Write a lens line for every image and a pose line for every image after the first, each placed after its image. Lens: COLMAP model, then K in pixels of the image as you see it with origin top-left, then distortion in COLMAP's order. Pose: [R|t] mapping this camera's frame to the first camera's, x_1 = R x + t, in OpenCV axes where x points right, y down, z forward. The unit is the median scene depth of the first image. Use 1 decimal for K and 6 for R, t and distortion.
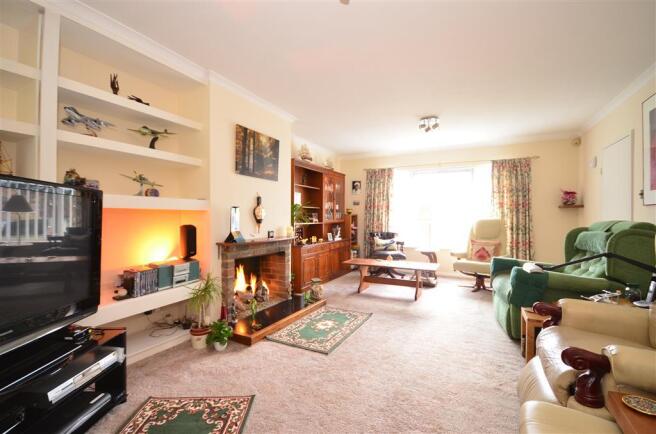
lens RADIAL K [[289.9, 0, 330.3], [0, 289.9, 215.4], [0, 0, 1]] dist [0.002323, 0.000116]
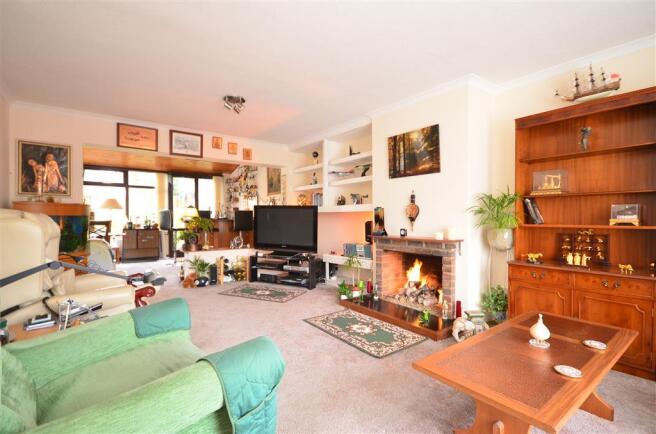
lens RADIAL K [[303.7, 0, 329.4], [0, 303.7, 216.7], [0, 0, 1]] dist [-0.001716, -0.000063]
pose [[-0.438841, -0.010570, -0.898502, 0.888177], [0.000526, 0.999928, -0.012020, 0.025571], [0.898564, -0.005747, -0.438804, 1.302011]]
